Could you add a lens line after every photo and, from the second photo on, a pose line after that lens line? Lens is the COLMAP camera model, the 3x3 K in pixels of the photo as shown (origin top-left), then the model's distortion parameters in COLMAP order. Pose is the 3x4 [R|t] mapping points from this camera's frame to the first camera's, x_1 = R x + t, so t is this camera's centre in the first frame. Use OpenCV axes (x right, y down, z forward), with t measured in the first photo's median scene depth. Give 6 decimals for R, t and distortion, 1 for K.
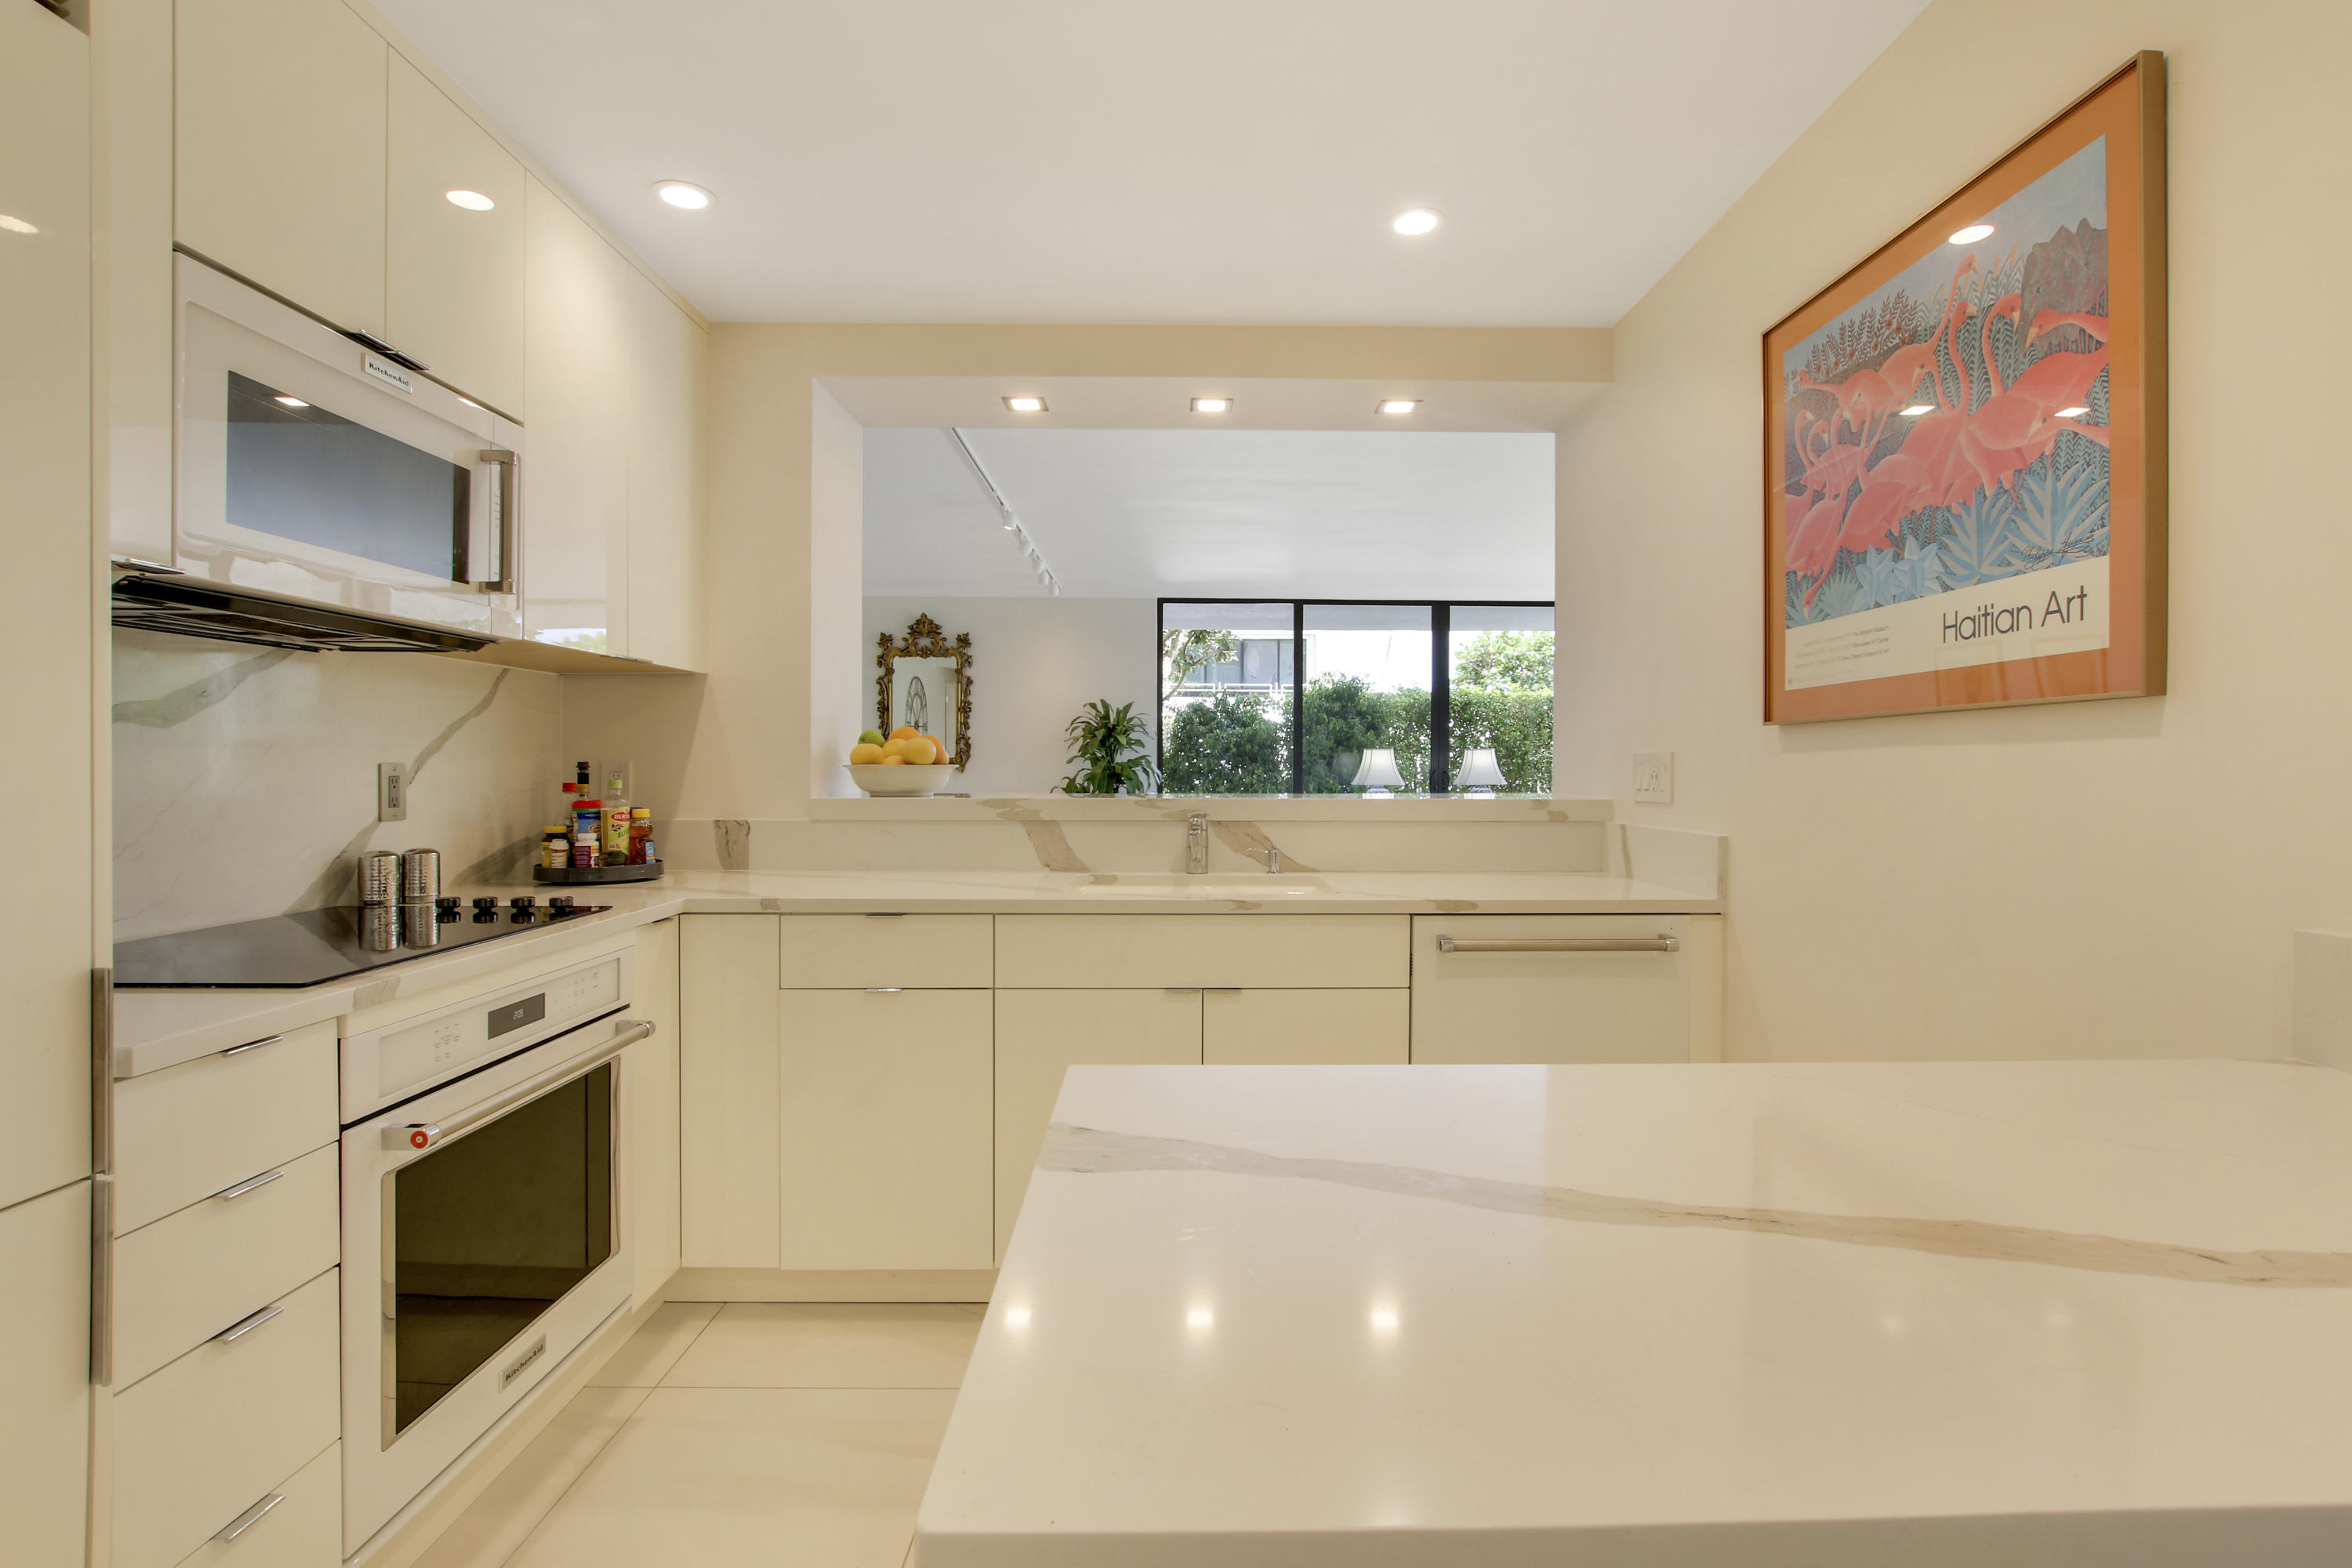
lens RADIAL K [[1143.5, 0, 1176.0], [0, 1143.5, 784.0], [0, 0, 1]] dist [-0.001137, 0.000303]
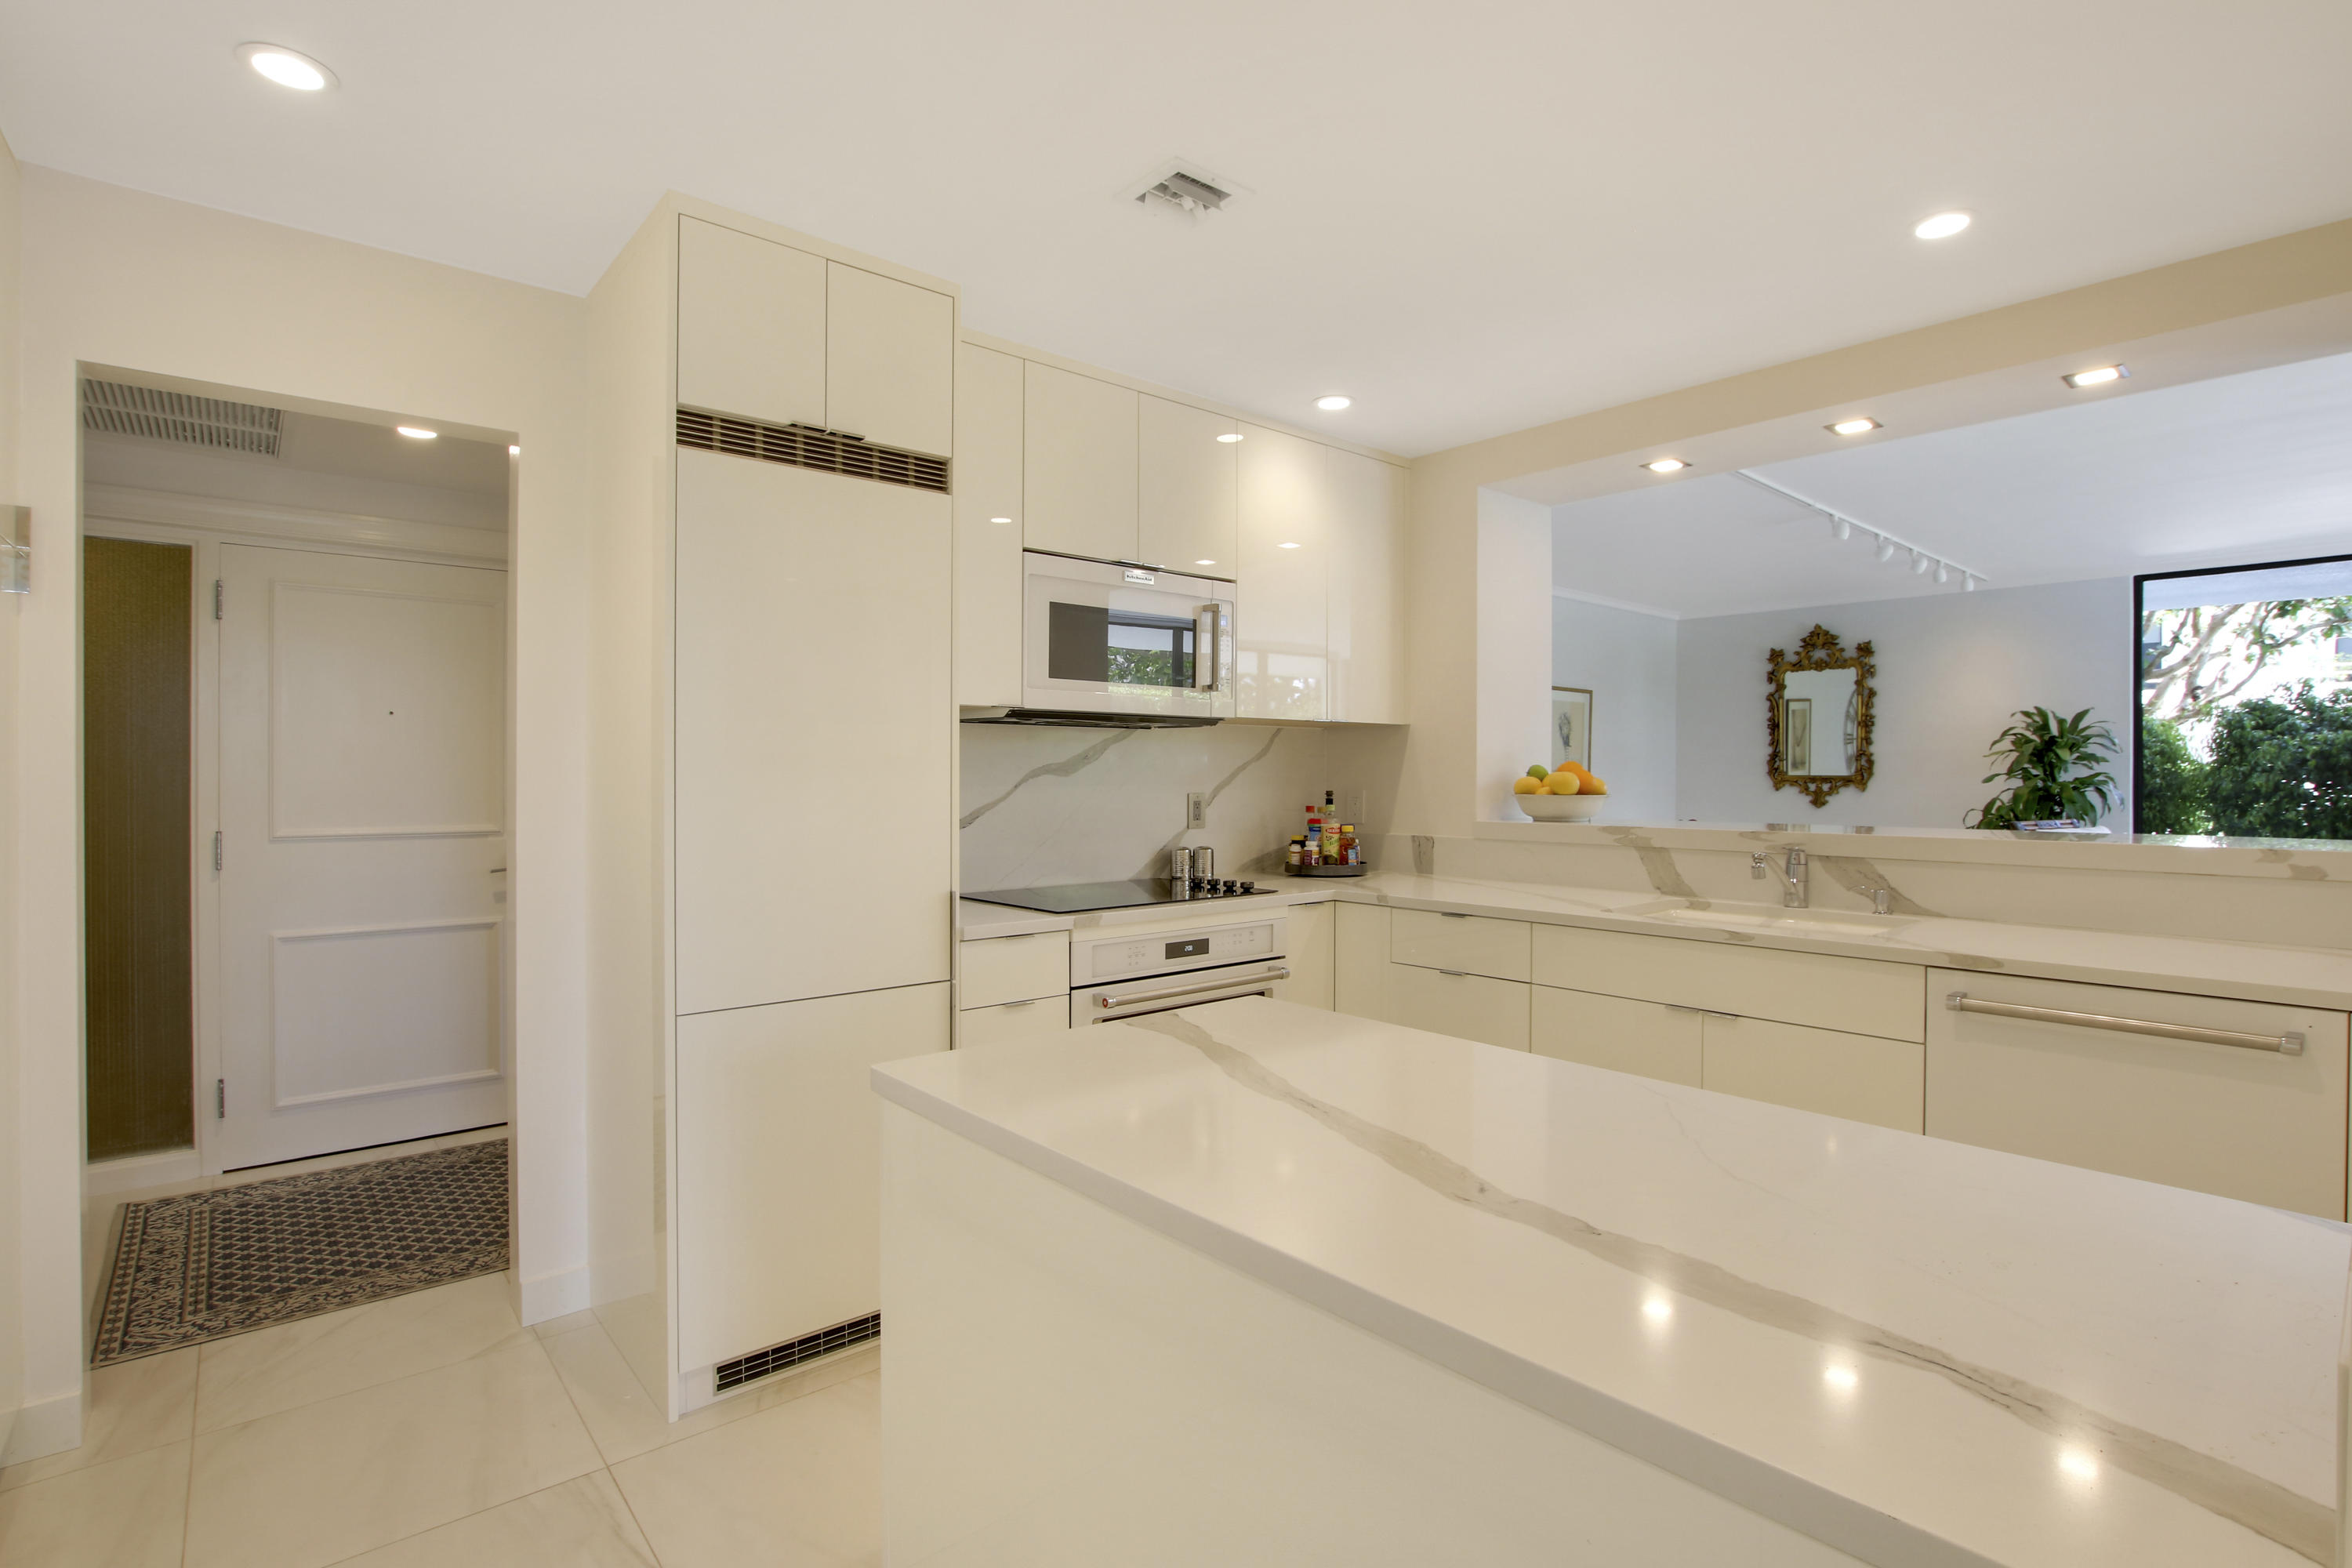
lens RADIAL K [[1143.5, 0, 1176.0], [0, 1143.5, 784.0], [0, 0, 1]] dist [-0.001137, 0.000303]
pose [[0.649148, 0.004769, -0.760647, 0.420727], [-0.010699, 0.999939, -0.002862, -0.020857], [0.760586, 0.009996, 0.649160, -0.063288]]
